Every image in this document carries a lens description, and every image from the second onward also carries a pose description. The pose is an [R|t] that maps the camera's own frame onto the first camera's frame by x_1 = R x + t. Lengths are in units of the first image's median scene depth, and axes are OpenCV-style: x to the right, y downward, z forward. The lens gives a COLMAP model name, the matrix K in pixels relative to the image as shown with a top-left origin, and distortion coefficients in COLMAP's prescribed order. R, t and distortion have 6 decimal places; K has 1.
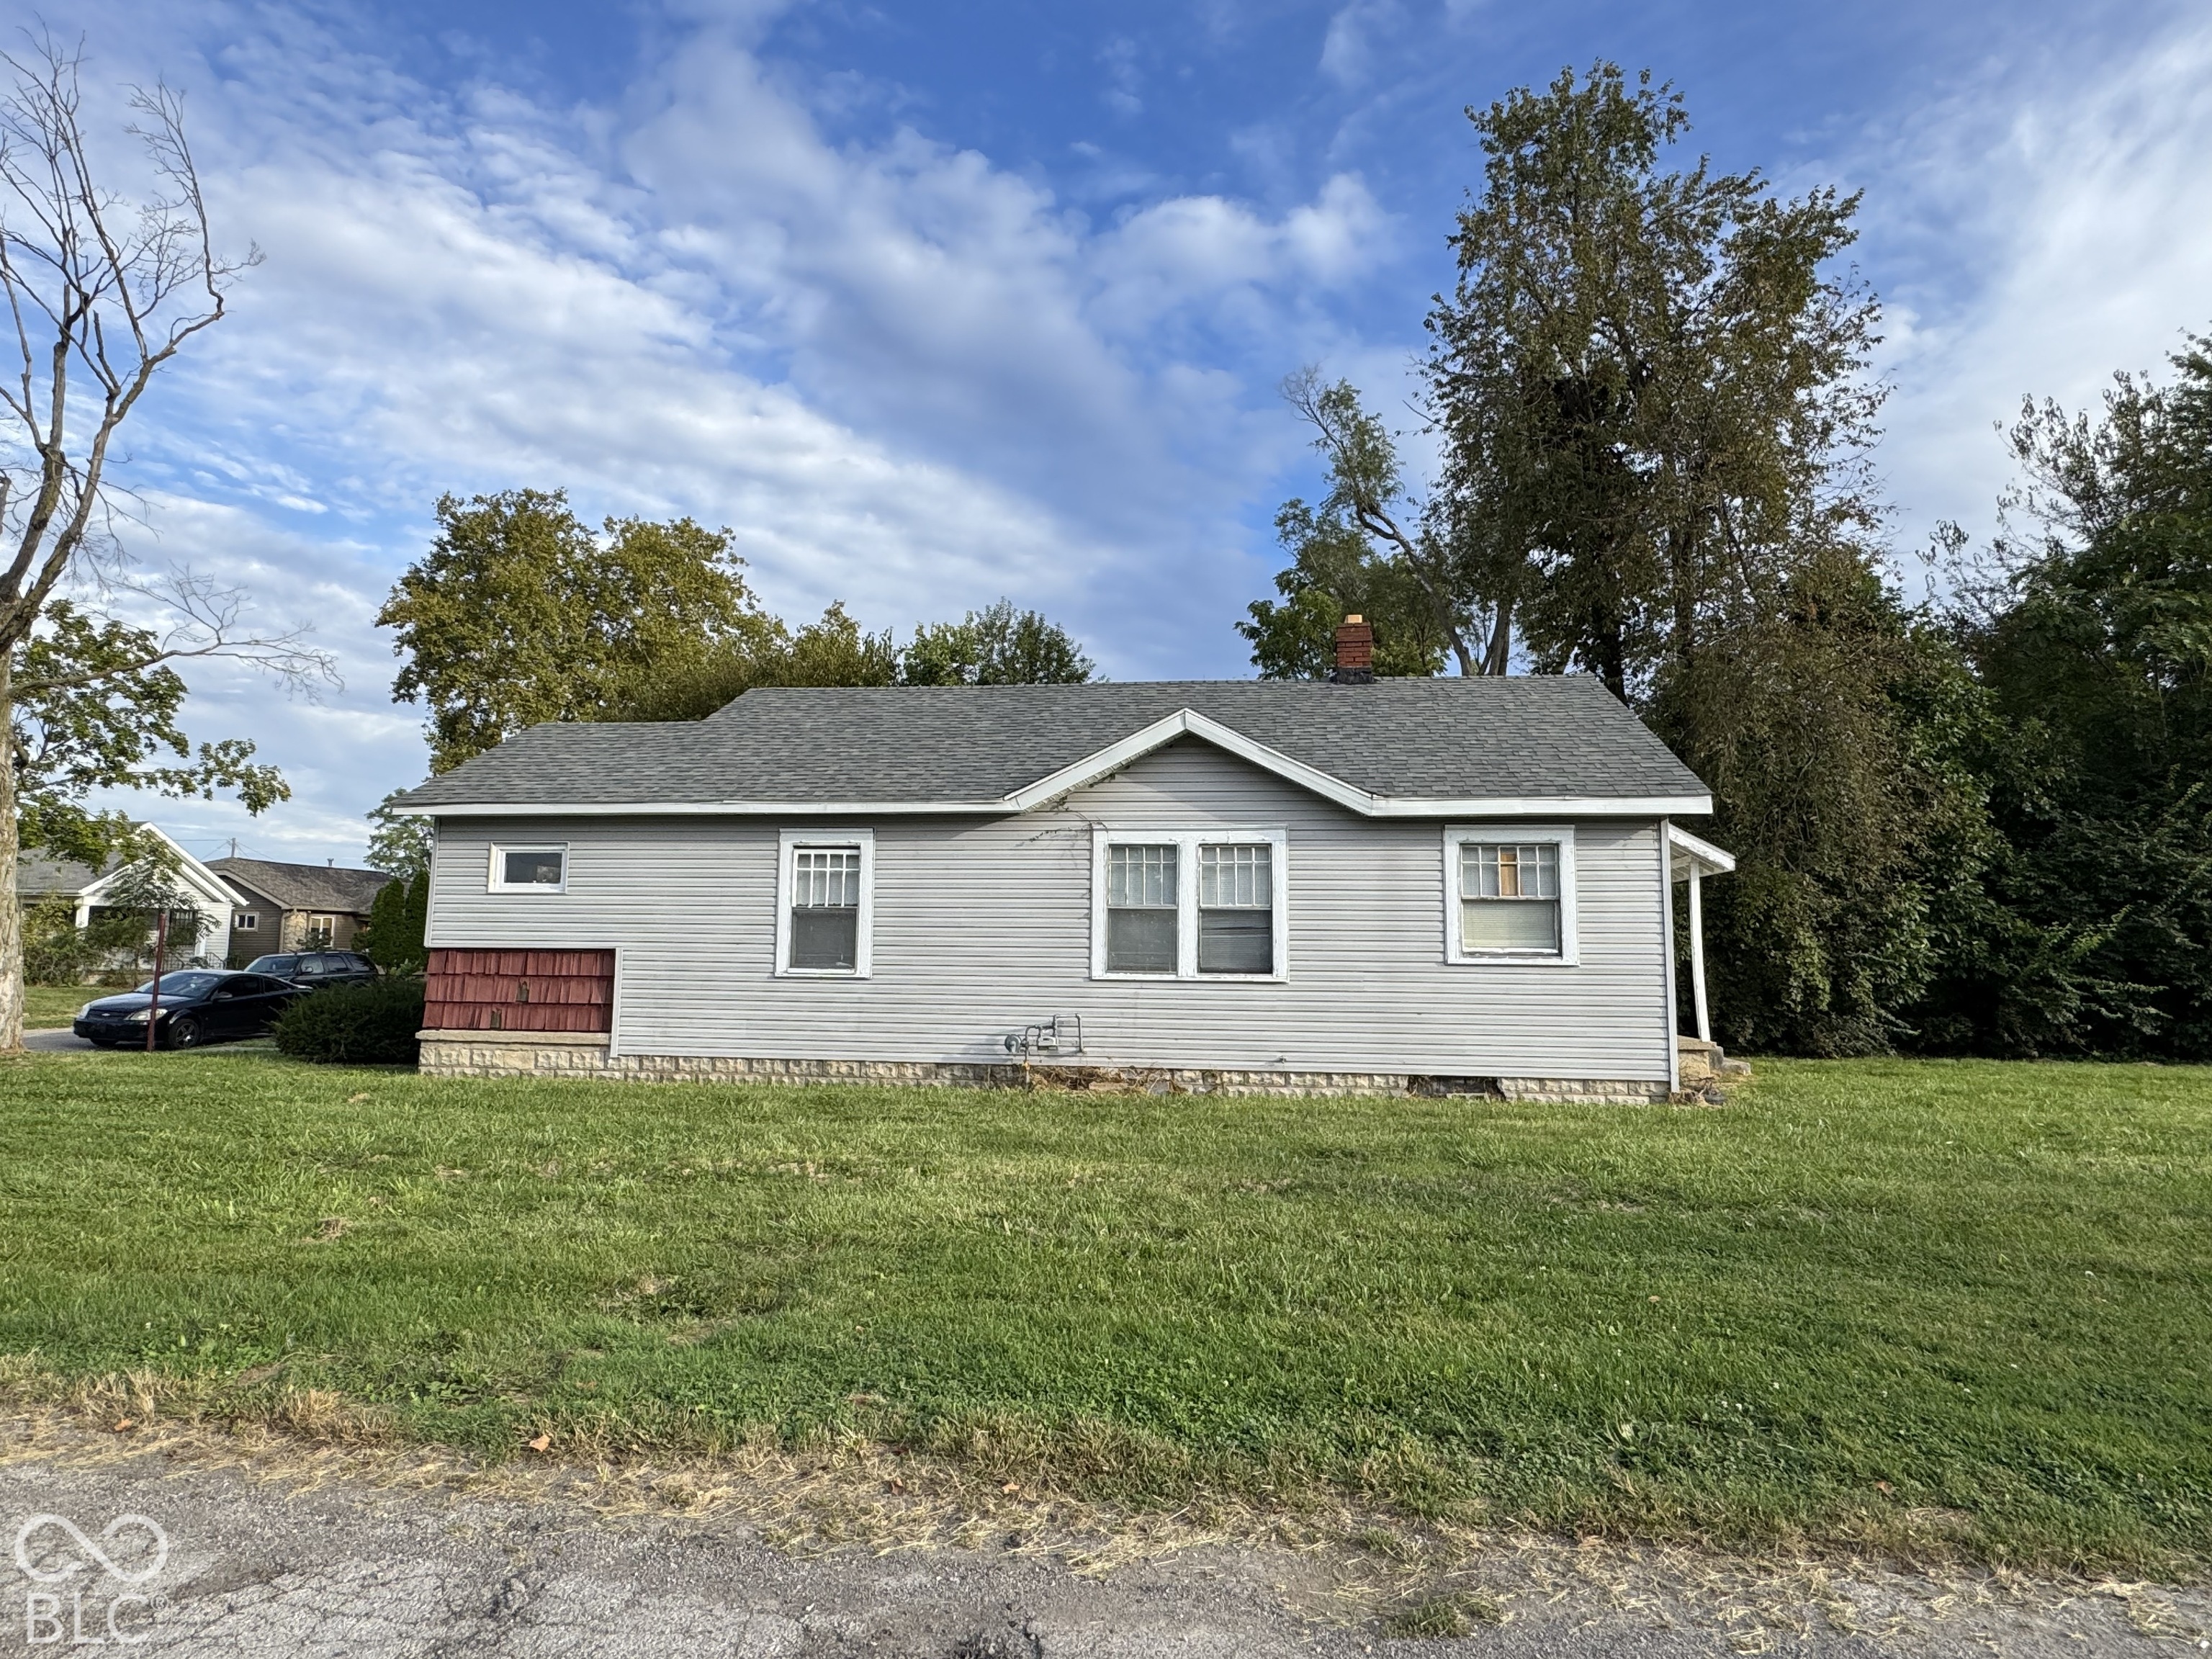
lens RADIAL K [[1254.1, 0, 1084.4], [0, 1254.1, 818.4], [0, 0, 1]] dist [-0.002408, 0.001083]
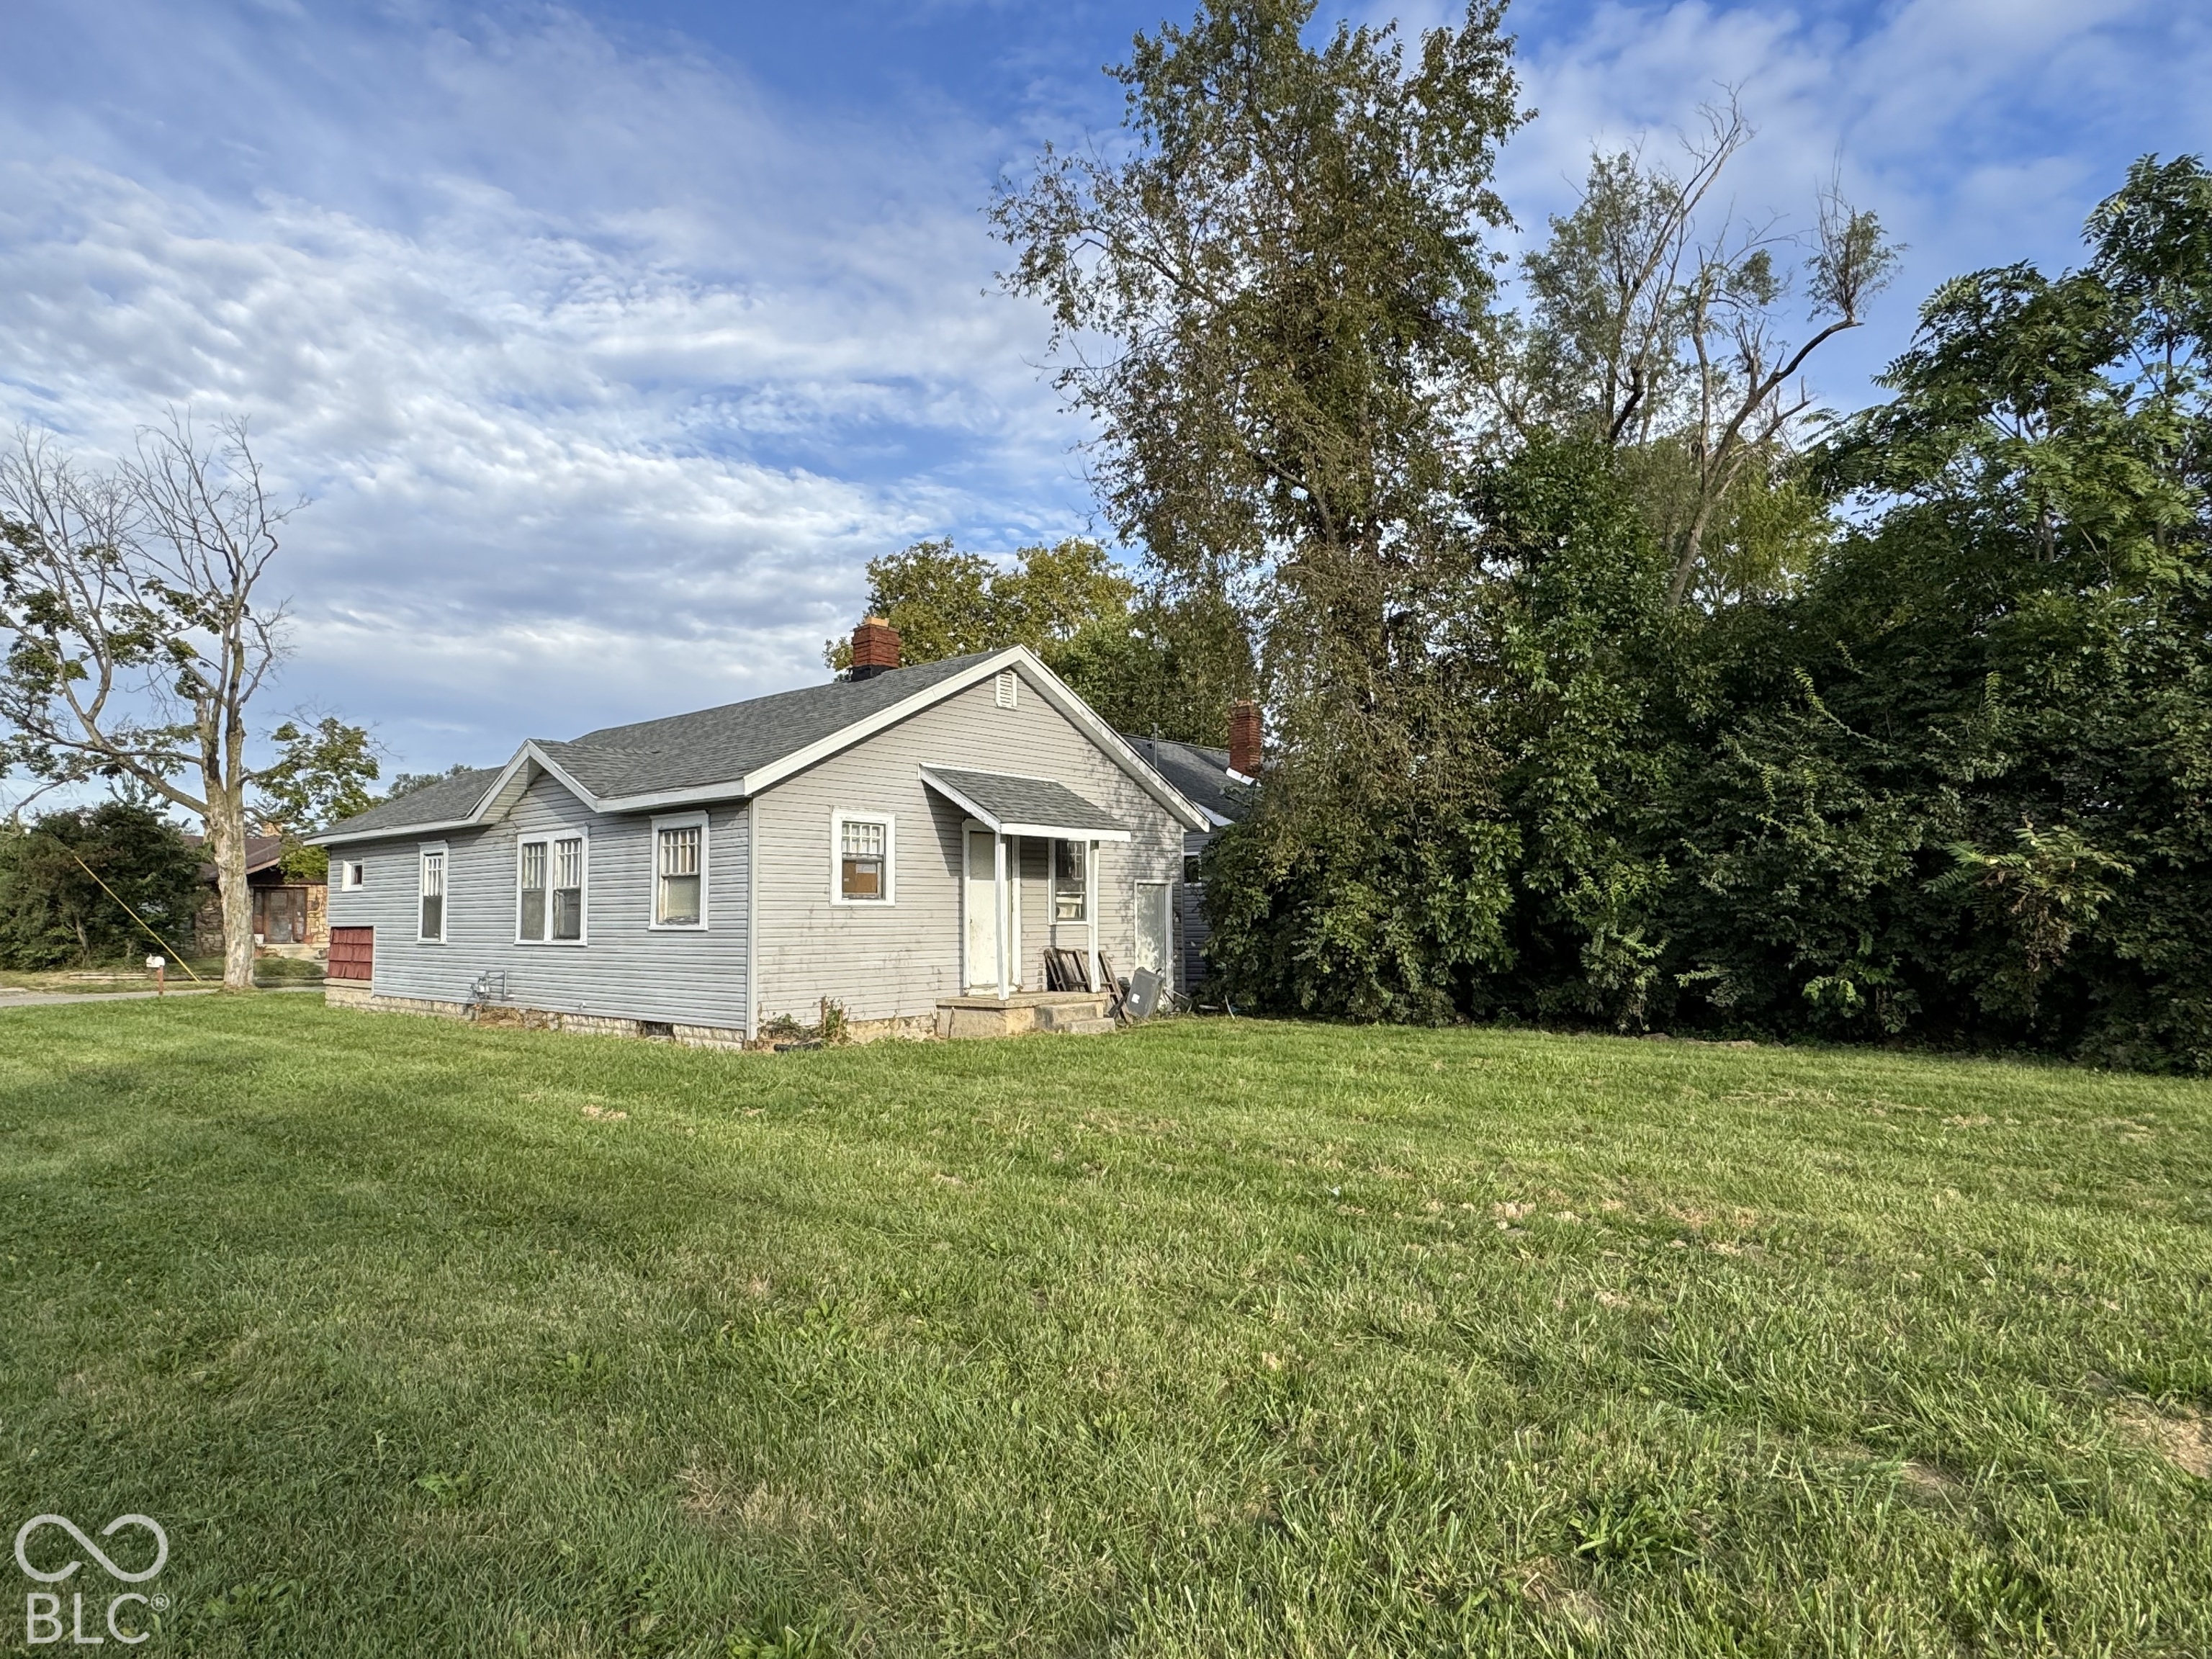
lens RADIAL K [[1254.1, 0, 1038.9], [0, 1254.1, 837.3], [0, 0, 1]] dist [-0.002408, 0.001083]
pose [[0.831557, -0.051327, -0.553063, 1.189221], [0.071872, 0.997293, 0.015508, 0.032005], [0.550770, -0.052646, 0.832995, 0.180297]]
